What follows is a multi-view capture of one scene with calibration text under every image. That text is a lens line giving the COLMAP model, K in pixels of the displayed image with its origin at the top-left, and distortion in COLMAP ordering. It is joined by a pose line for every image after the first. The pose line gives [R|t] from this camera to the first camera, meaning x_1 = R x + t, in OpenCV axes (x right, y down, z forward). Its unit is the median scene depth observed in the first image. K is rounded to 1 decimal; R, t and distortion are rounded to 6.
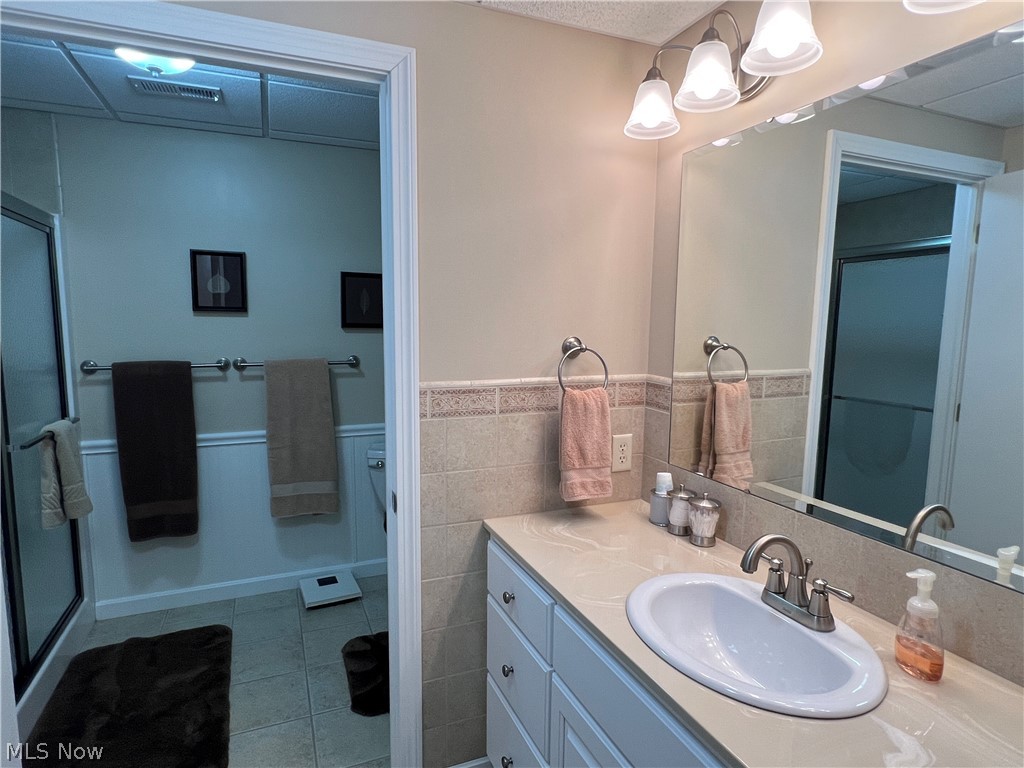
lens RADIAL K [[576.7, 0, 508.4], [0, 576.7, 387.2], [0, 0, 1]] dist [-0.001127, -0.004053]
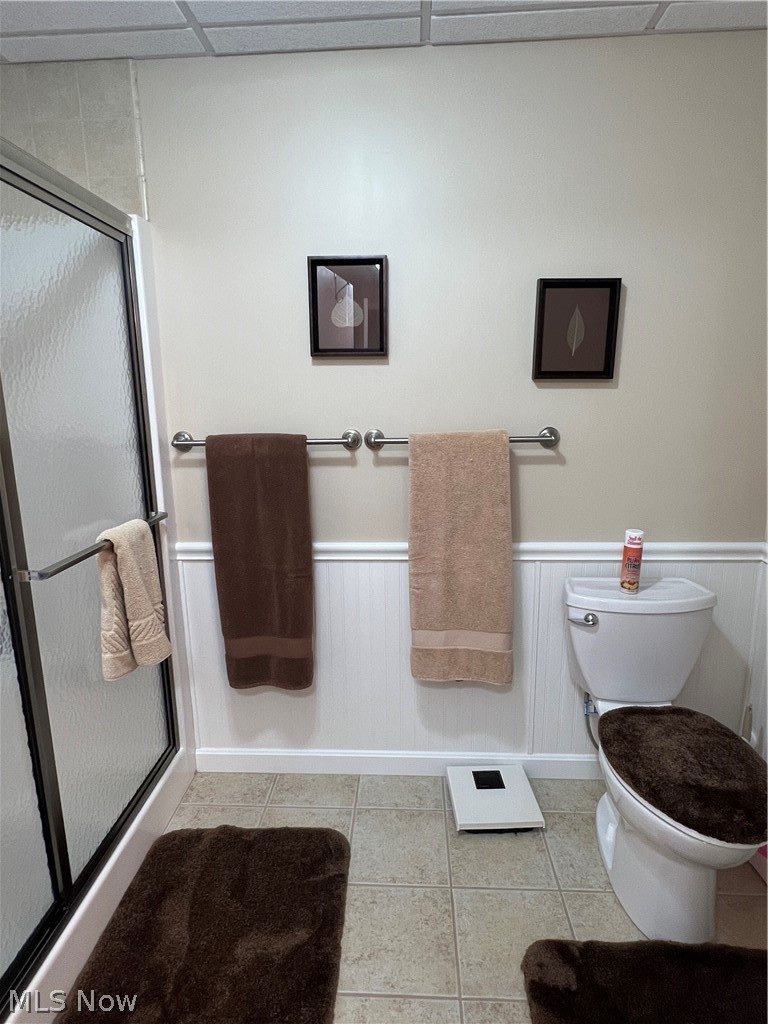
lens RADIAL K [[576.7, 0, 382.8], [0, 576.7, 511.6], [0, 0, 1]] dist [-0.001127, -0.004053]
pose [[0.903830, 0.068072, -0.422442, -0.186234], [-0.029743, 0.994871, 0.096676, -0.023465], [0.426857, -0.074815, 0.901219, 0.431997]]
